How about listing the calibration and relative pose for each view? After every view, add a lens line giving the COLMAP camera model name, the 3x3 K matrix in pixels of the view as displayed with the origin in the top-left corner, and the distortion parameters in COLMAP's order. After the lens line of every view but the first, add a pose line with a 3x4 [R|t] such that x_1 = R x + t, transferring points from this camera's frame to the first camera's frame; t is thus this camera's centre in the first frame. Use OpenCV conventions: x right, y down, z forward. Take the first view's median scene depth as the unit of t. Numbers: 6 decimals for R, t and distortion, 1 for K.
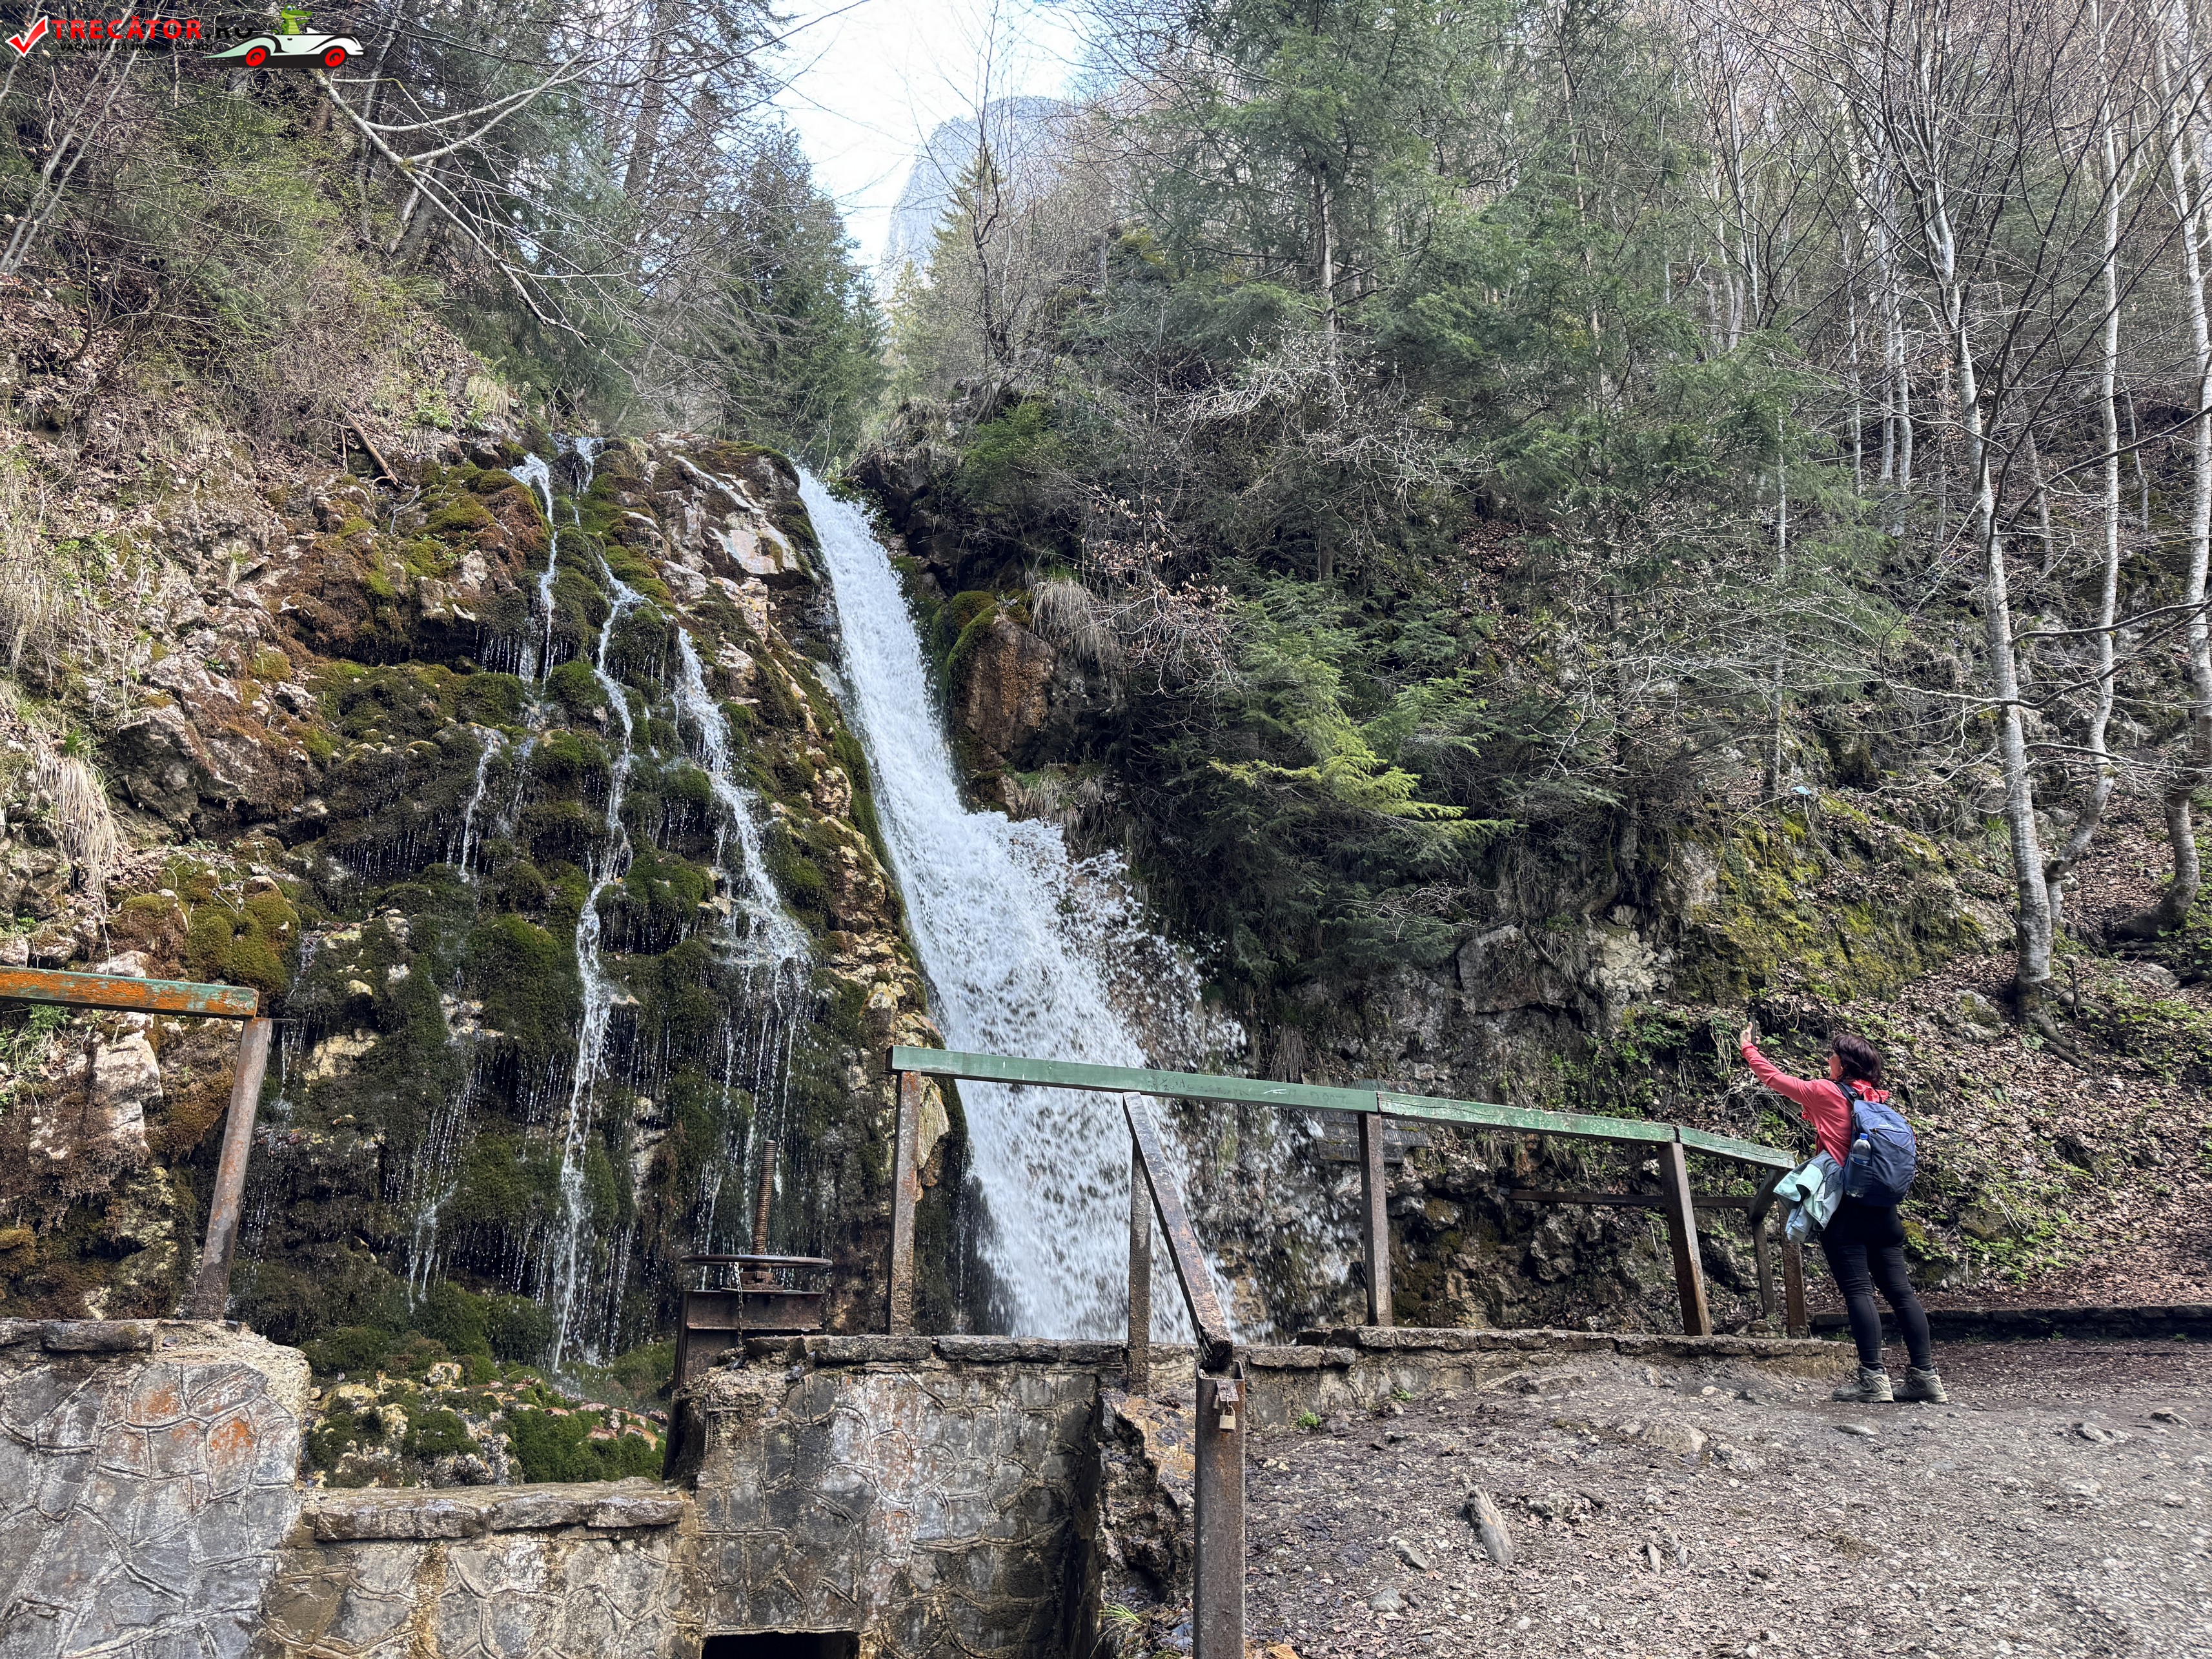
lens RADIAL K [[1537.7, 0, 1103.3], [0, 1537.7, 831.3], [0, 0, 1]] dist [0.098941, -0.132319]
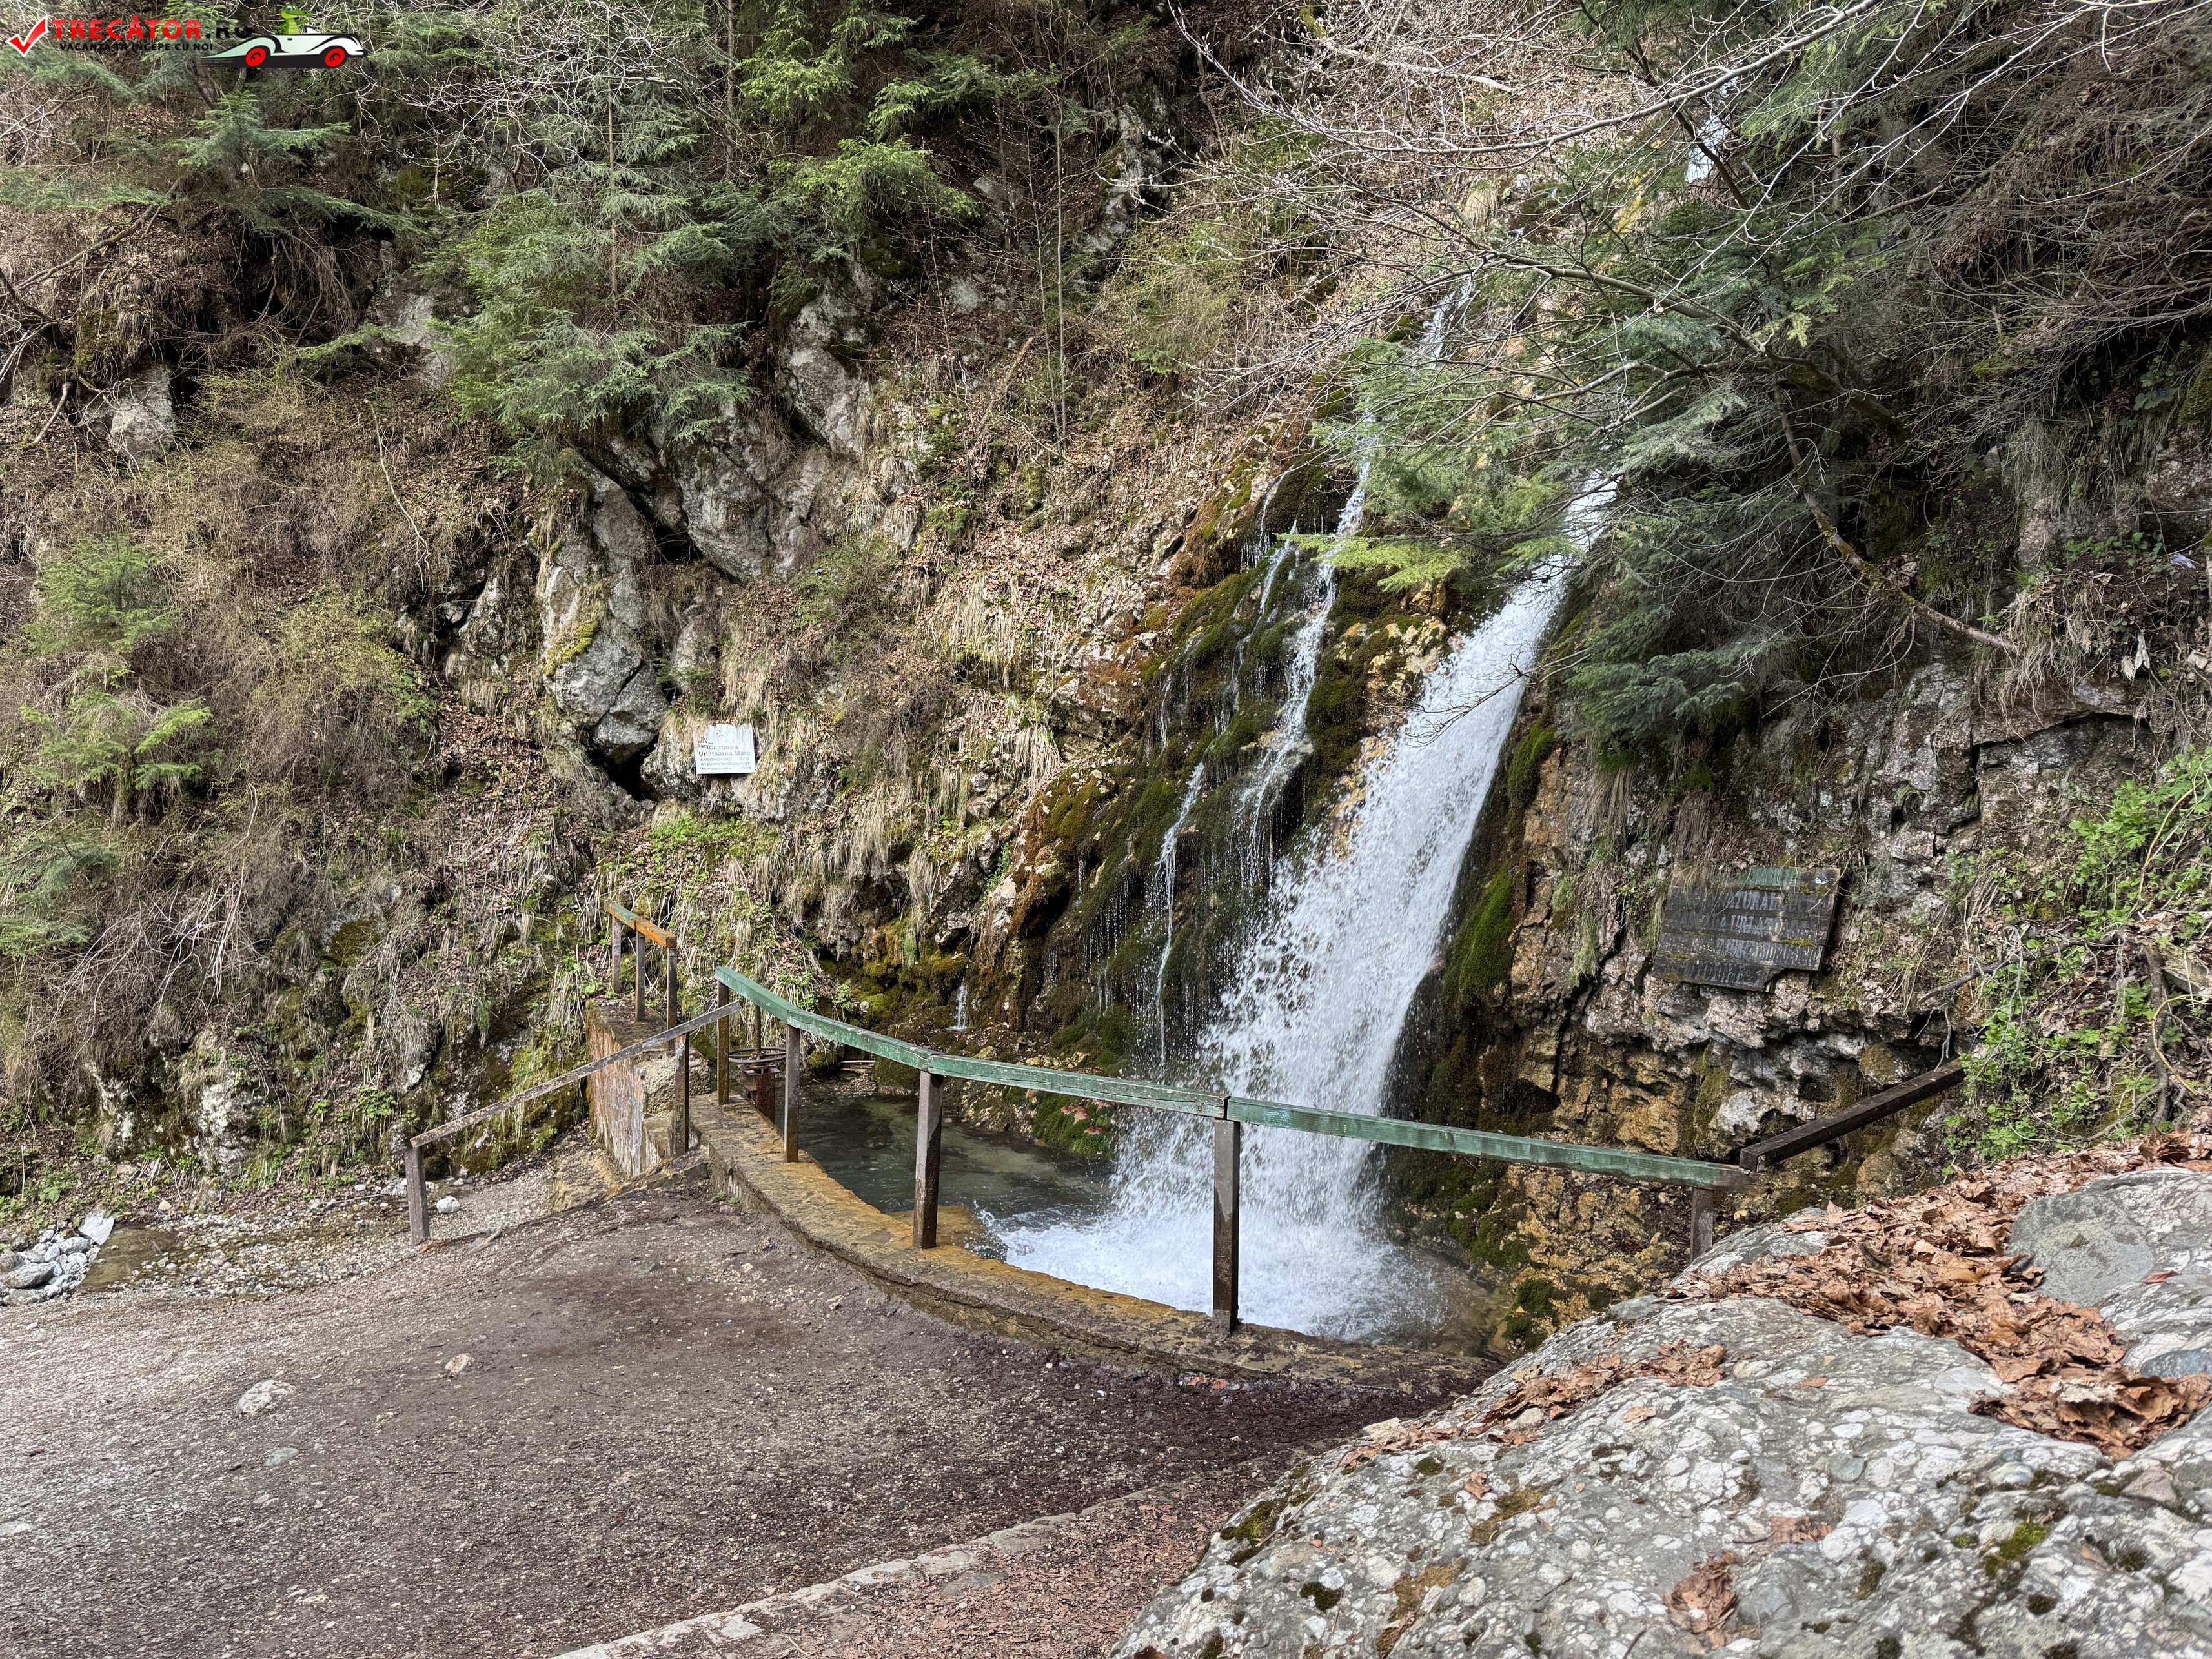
lens RADIAL K [[1537.7, 0, 1110.5], [0, 1537.7, 839.2], [0, 0, 1]] dist [0.098941, -0.132319]
pose [[-0.004448, 0.043068, -0.999062, 1.025516], [0.313472, 0.948775, 0.039504, 0.033319], [0.949587, -0.313002, -0.017721, 0.862574]]
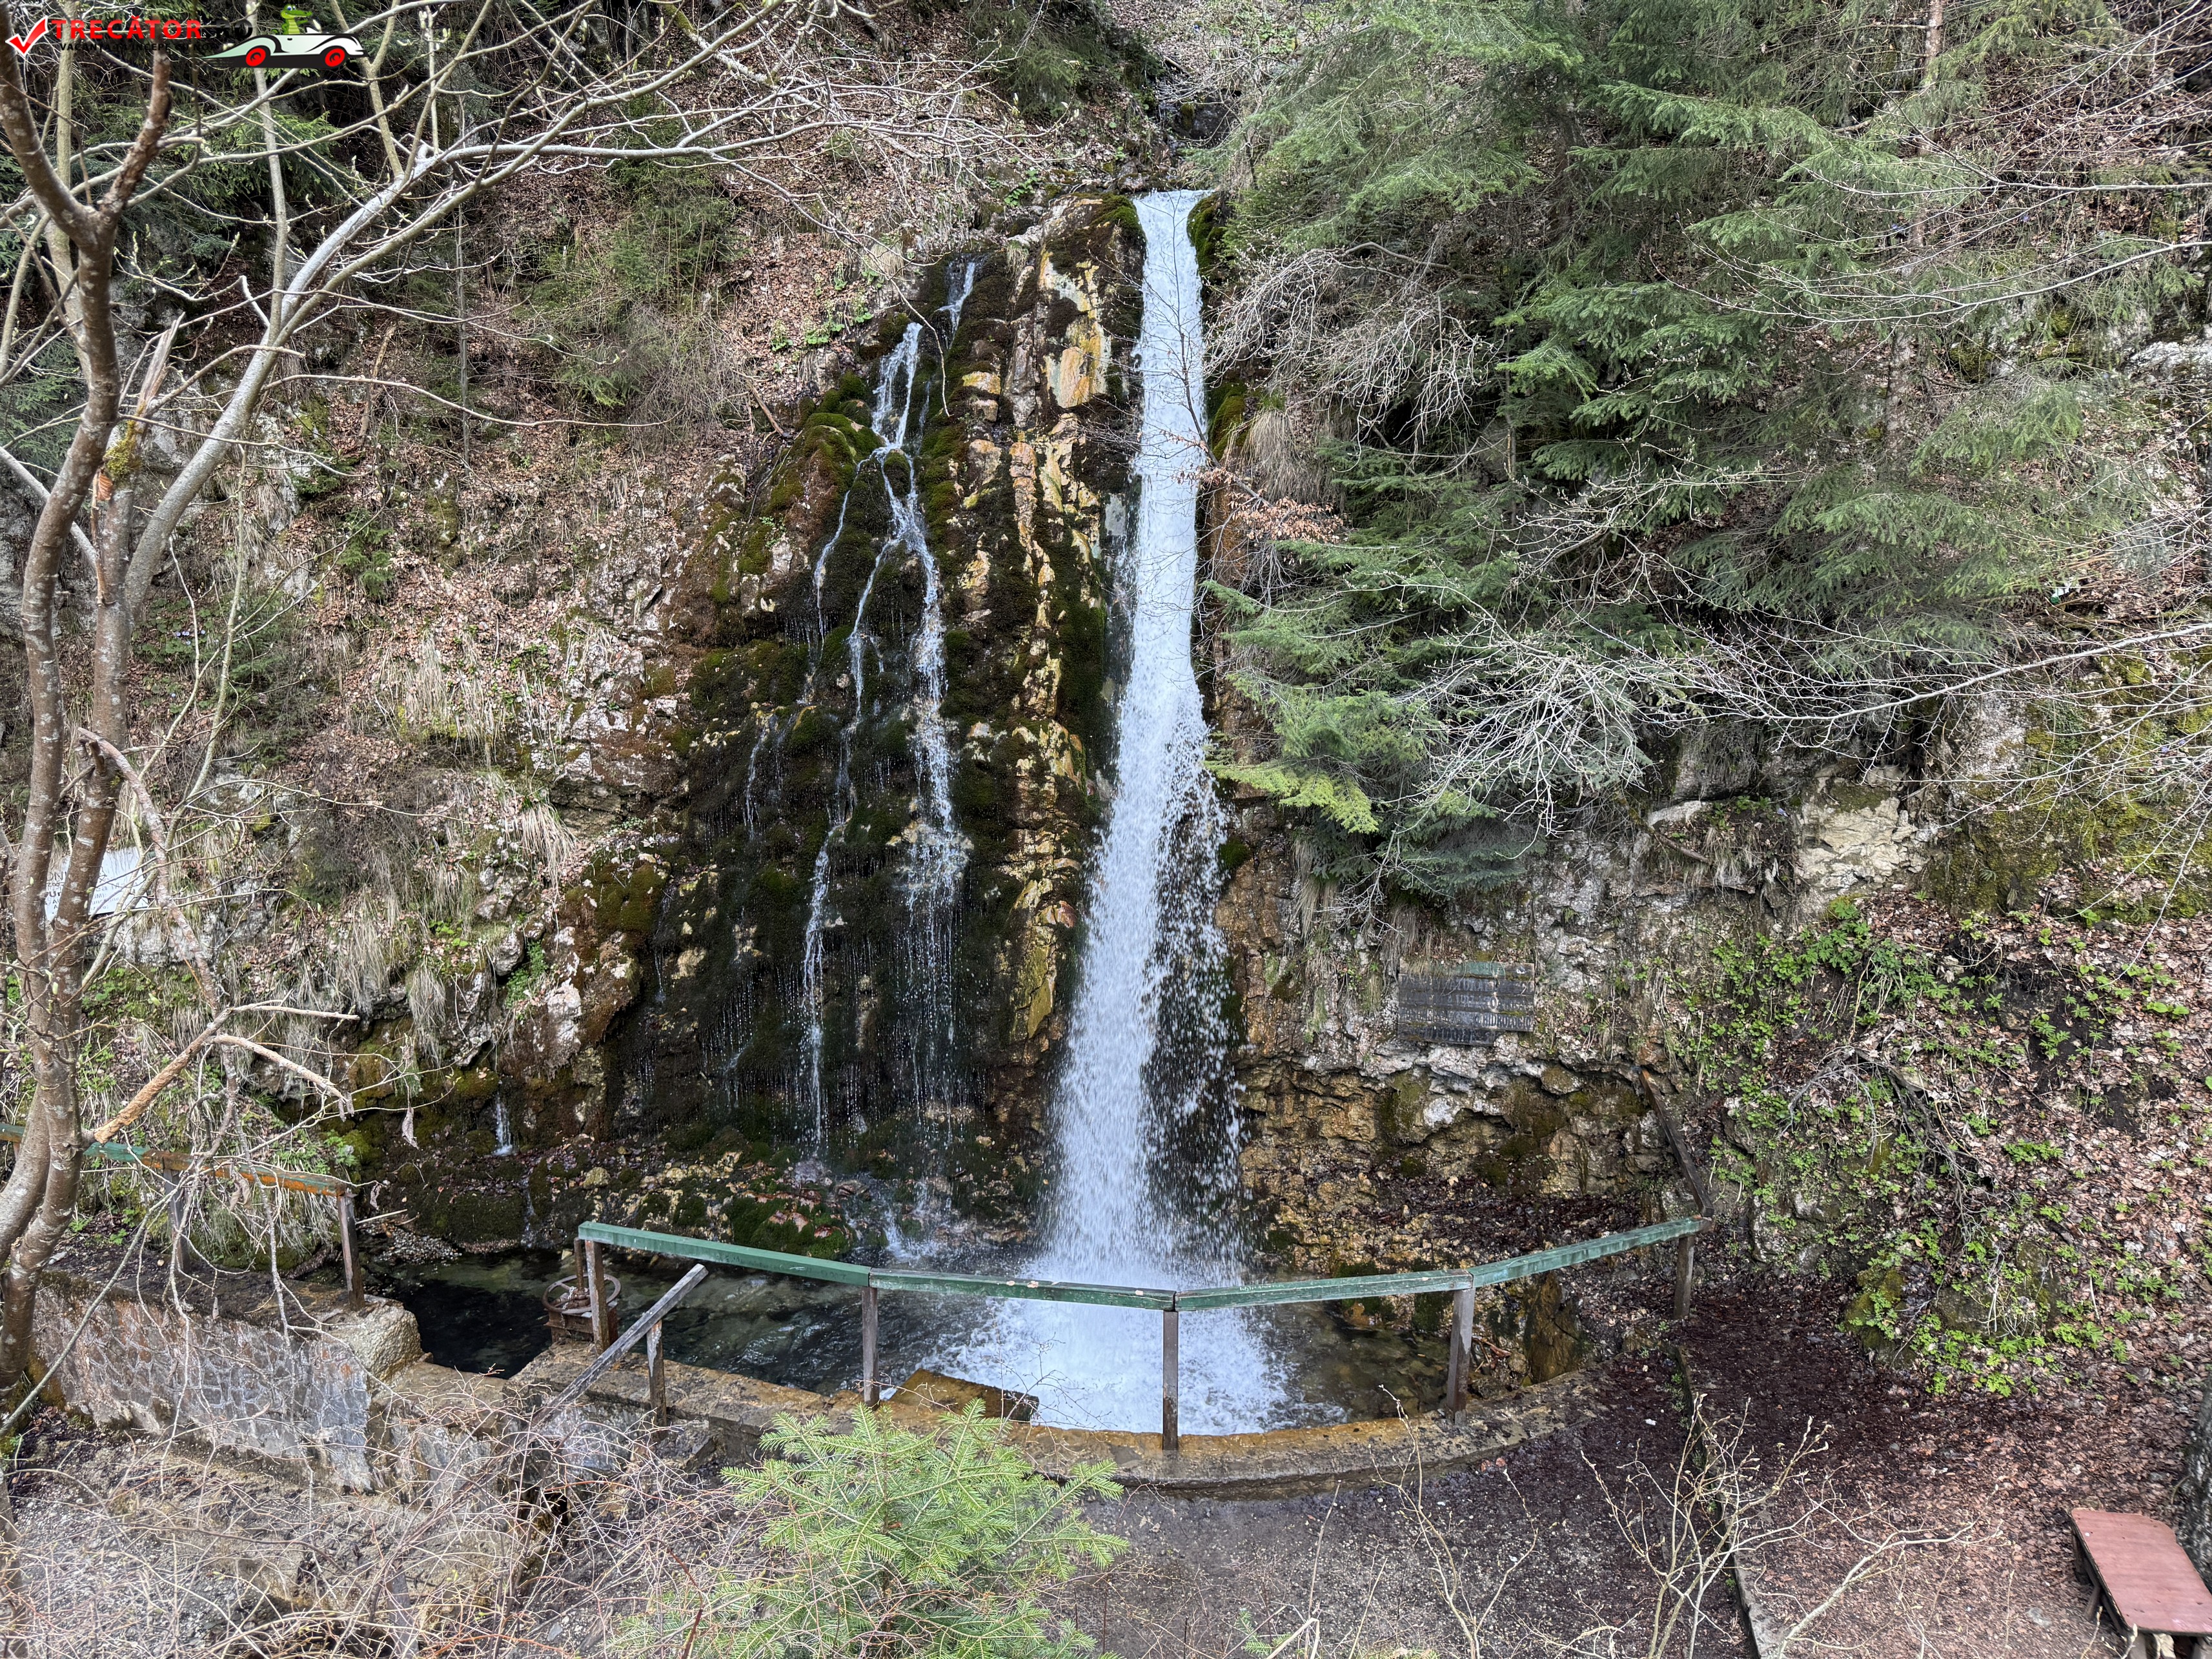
lens RADIAL K [[1537.7, 0, 1113.9], [0, 1537.7, 833.4], [0, 0, 1]] dist [0.098941, -0.132319]
pose [[0.711974, 0.140612, -0.687983, 0.828377], [0.234115, 0.876158, 0.421351, -0.489745], [0.662029, -0.461059, 0.590883, 0.297882]]
